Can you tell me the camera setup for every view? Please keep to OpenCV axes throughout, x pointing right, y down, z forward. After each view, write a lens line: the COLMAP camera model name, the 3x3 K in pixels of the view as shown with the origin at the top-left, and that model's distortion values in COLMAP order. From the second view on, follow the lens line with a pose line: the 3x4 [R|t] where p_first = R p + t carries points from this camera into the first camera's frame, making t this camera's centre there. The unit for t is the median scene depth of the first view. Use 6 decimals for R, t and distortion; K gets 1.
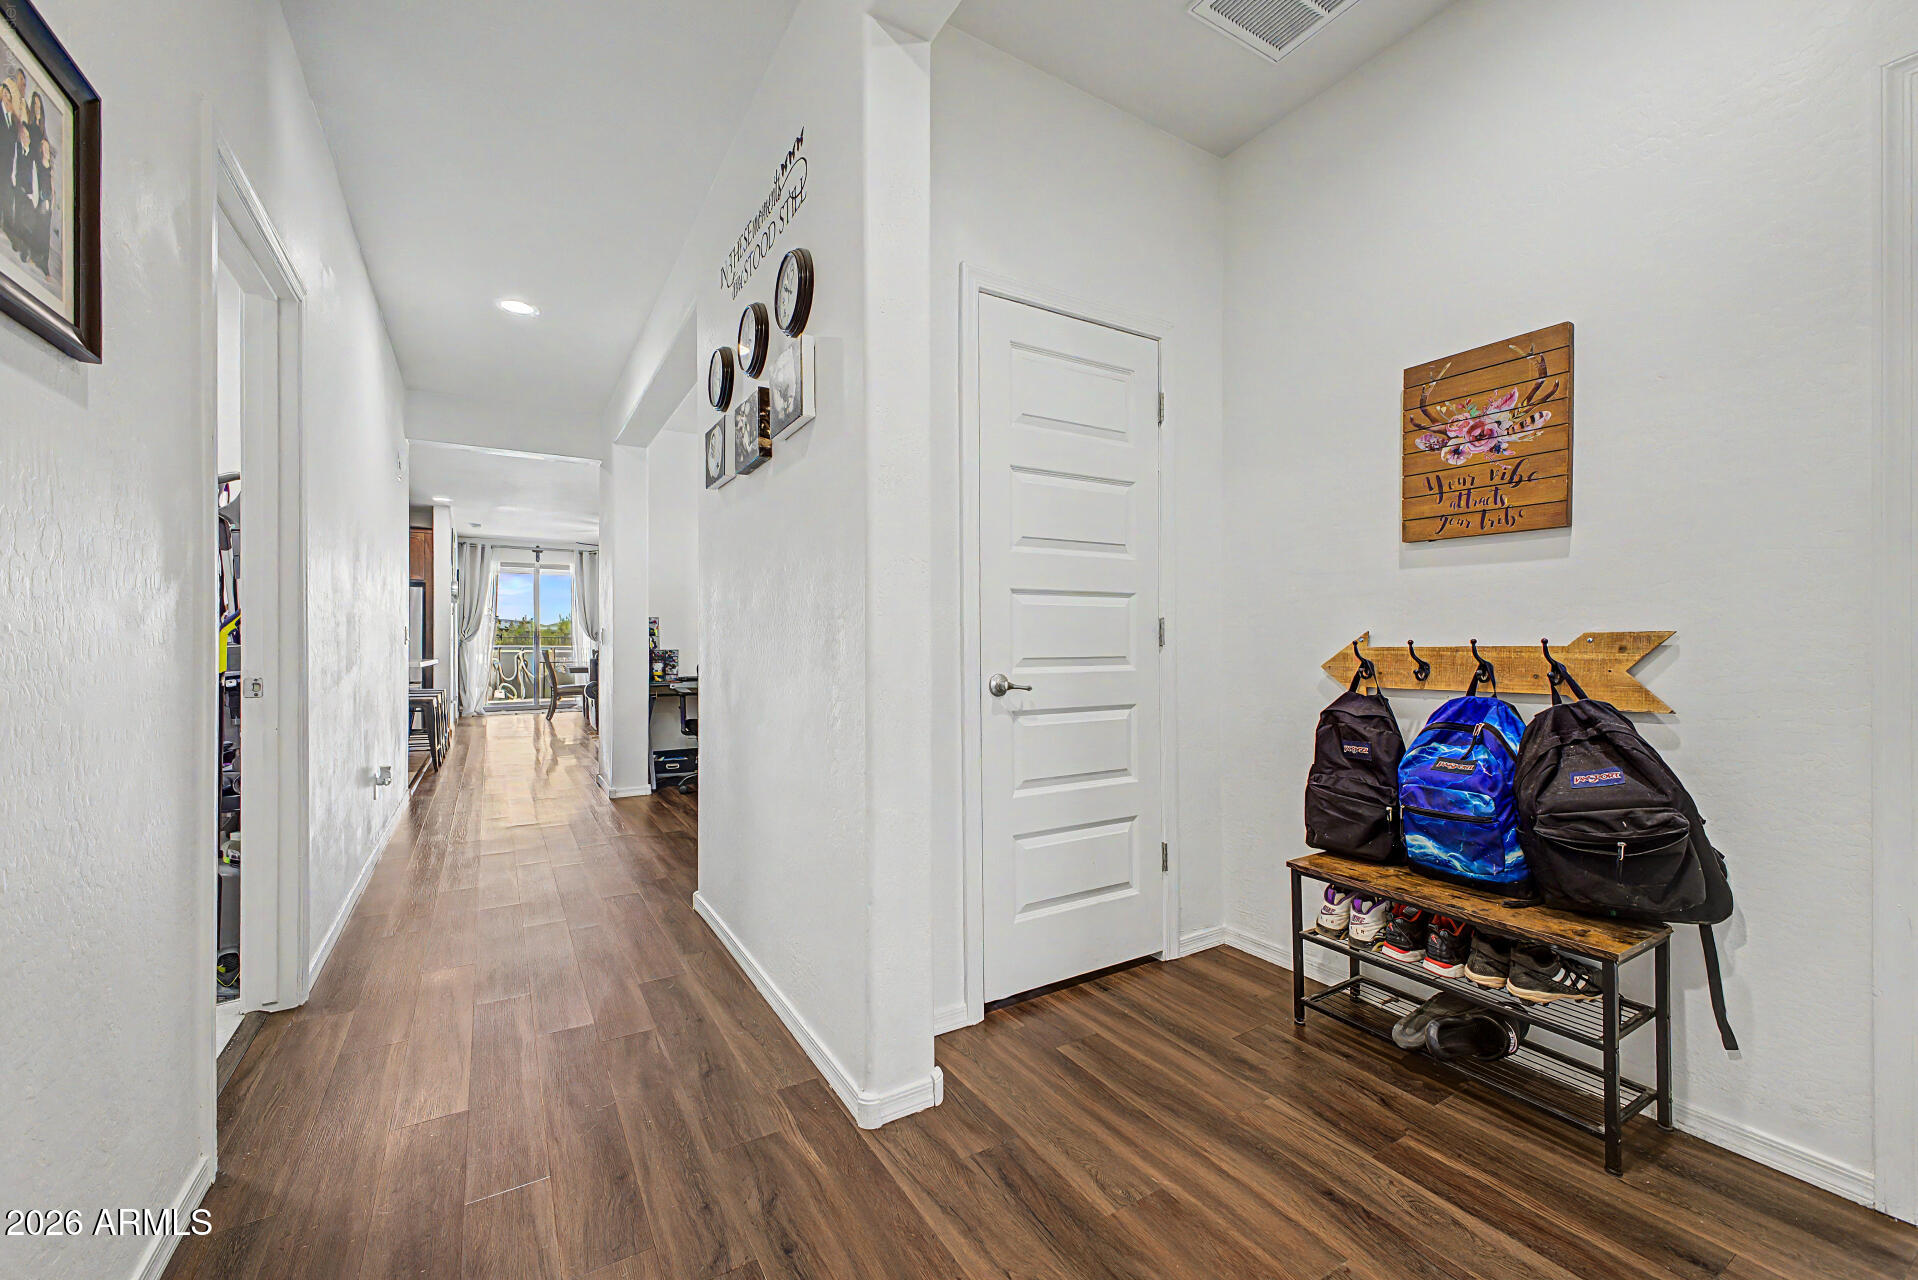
lens RADIAL K [[760.0, 0, 956.1], [0, 760.0, 636.1], [0, 0, 1]] dist [0.016604, -0.004684]
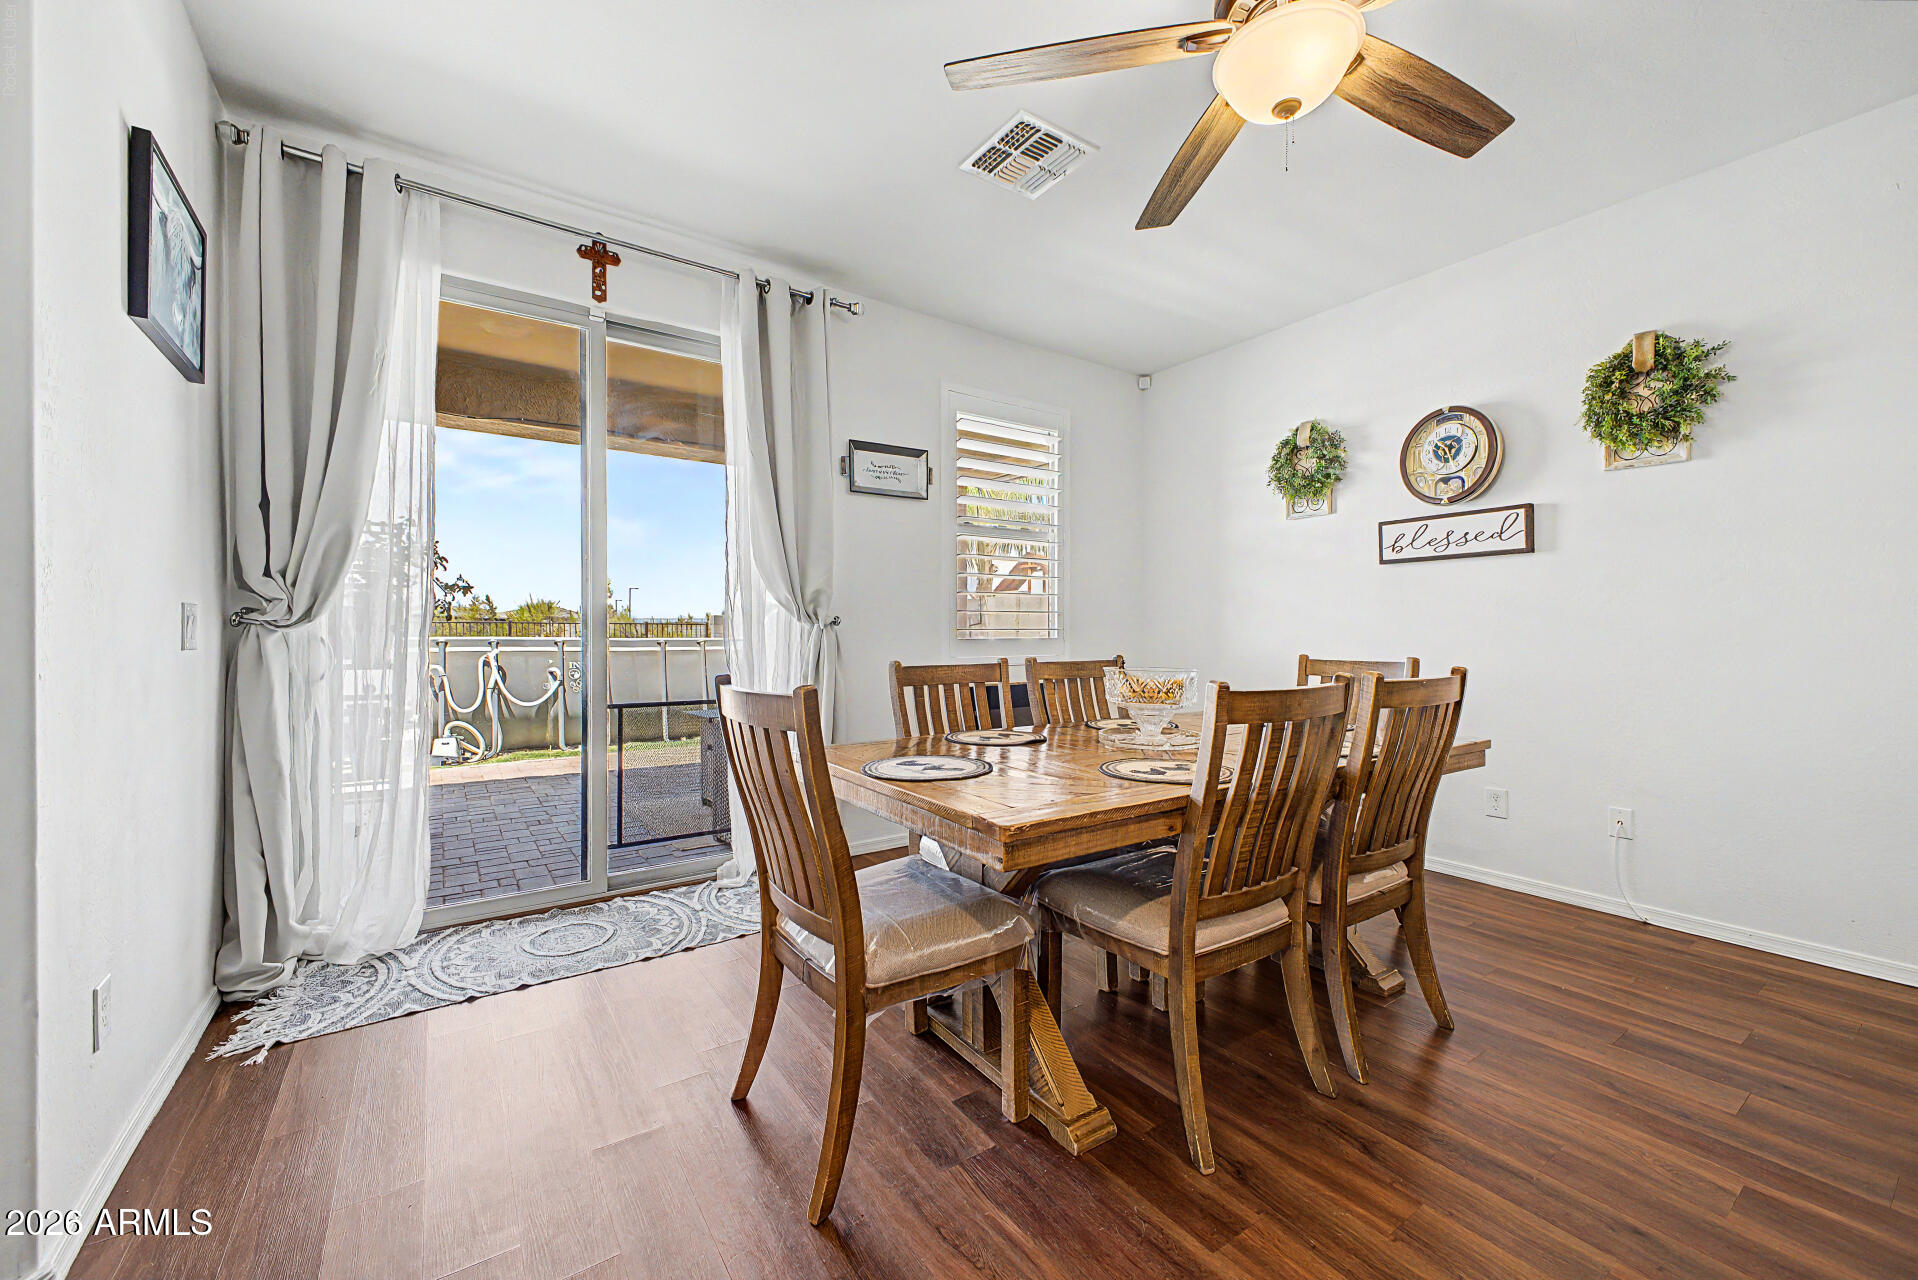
lens RADIAL K [[750.8, 0, 959.0], [0, 750.8, 640.0], [0, 0, 1]] dist [0.025095, -0.008752]
pose [[0.998446, 0.005581, 0.055450, -0.473351], [-0.006460, 0.999856, 0.015673, 0.006797], [-0.055355, -0.016007, 0.998338, 0.795248]]
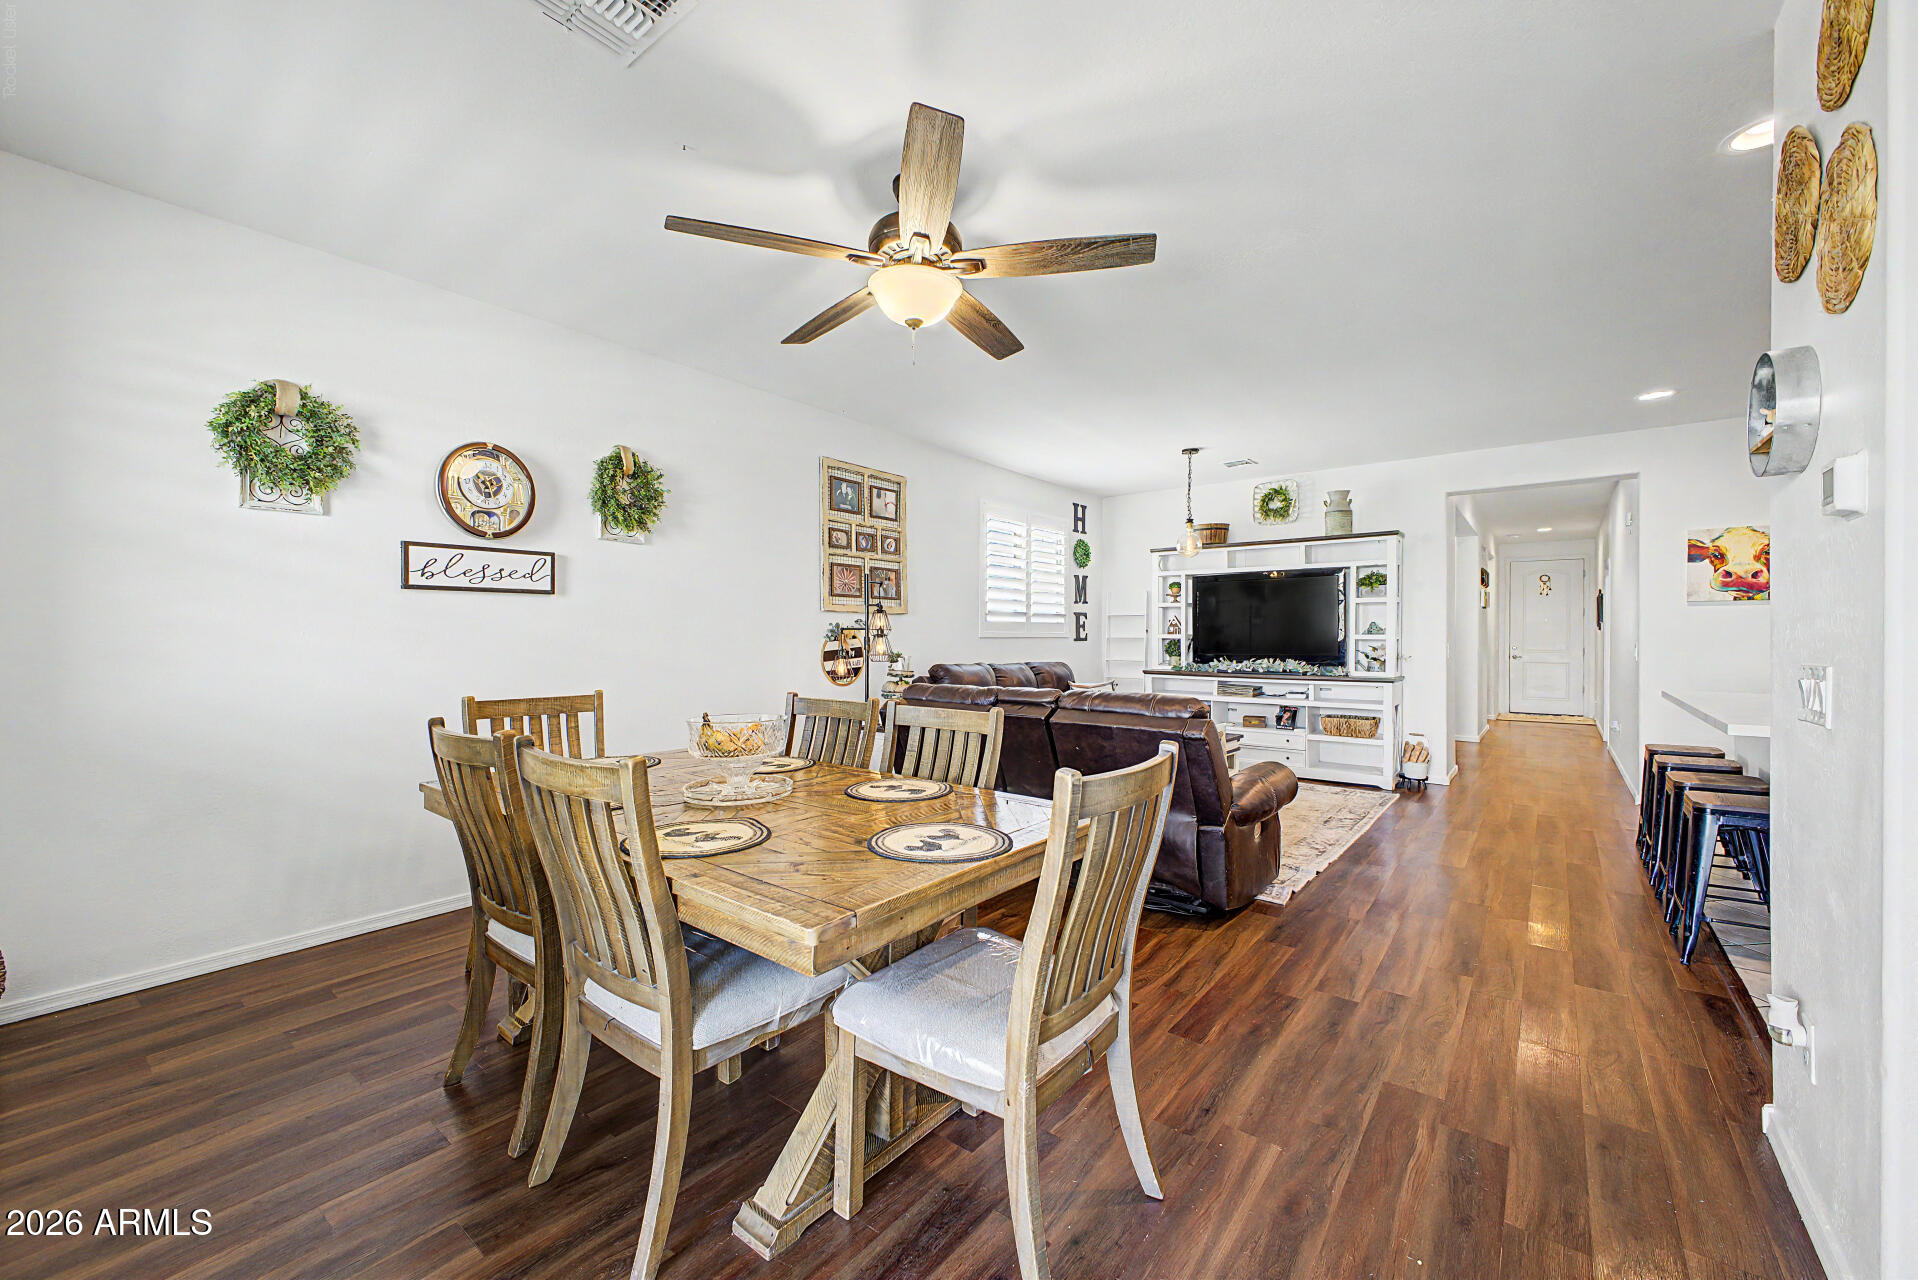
lens RADIAL K [[748.4, 0, 979.2], [0, 748.4, 640.6], [0, 0, 1]] dist [0.075015, -0.045787]
pose [[-0.362582, -0.000957, 0.931951, -0.612073], [-0.008894, 0.999957, -0.002433, -0.002798], [-0.931910, -0.009171, -0.362575, 0.997609]]
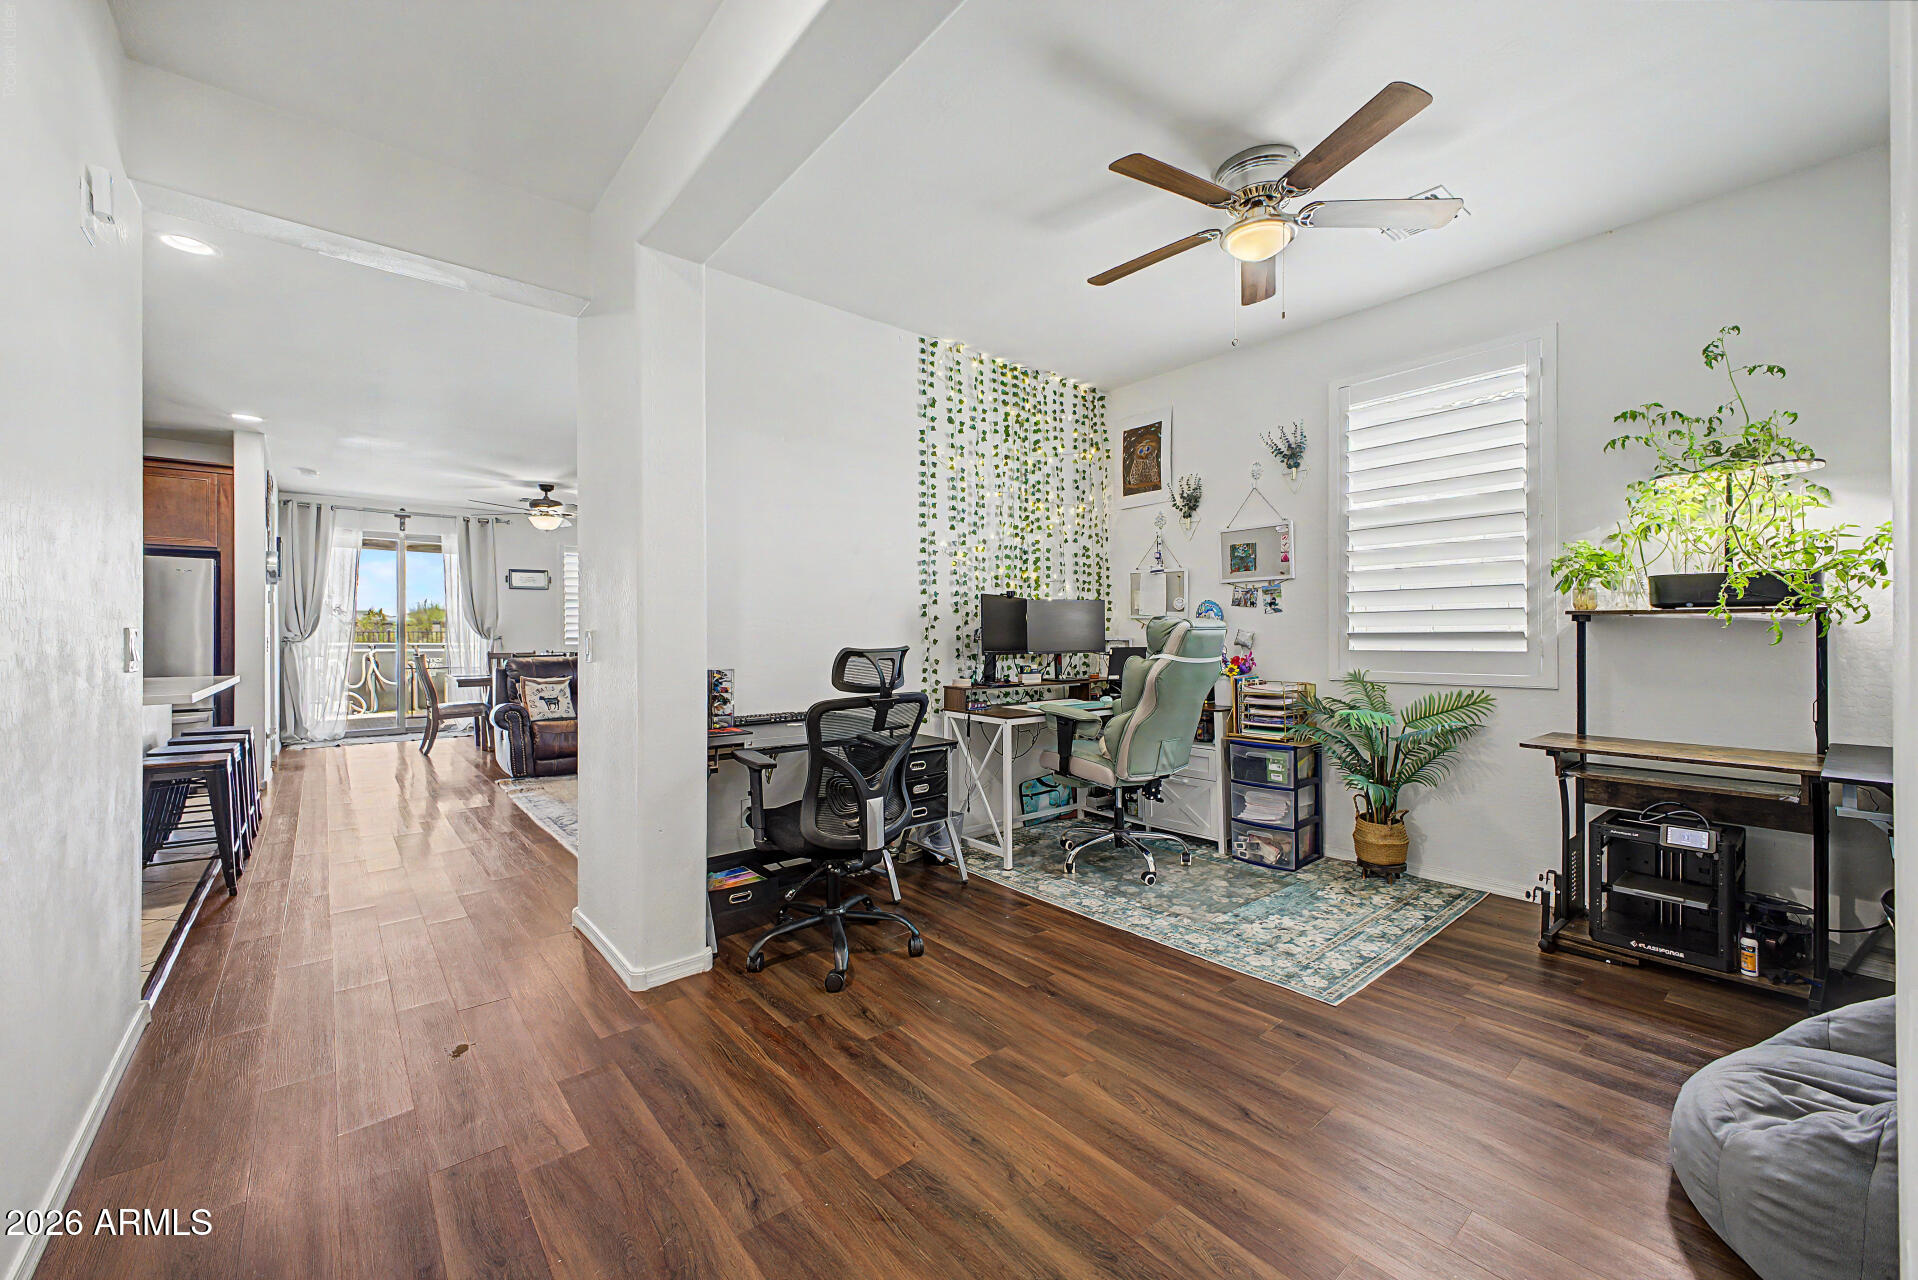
lens RADIAL K [[744.1, 0, 962.6], [0, 744.1, 634.6], [0, 0, 1]] dist [0.000495, -0.000159]
pose [[0.986824, 0.000731, 0.161794, -0.144933], [-0.001901, 0.999973, 0.007077, -0.005339], [-0.161784, -0.007291, 0.986799, 0.226971]]
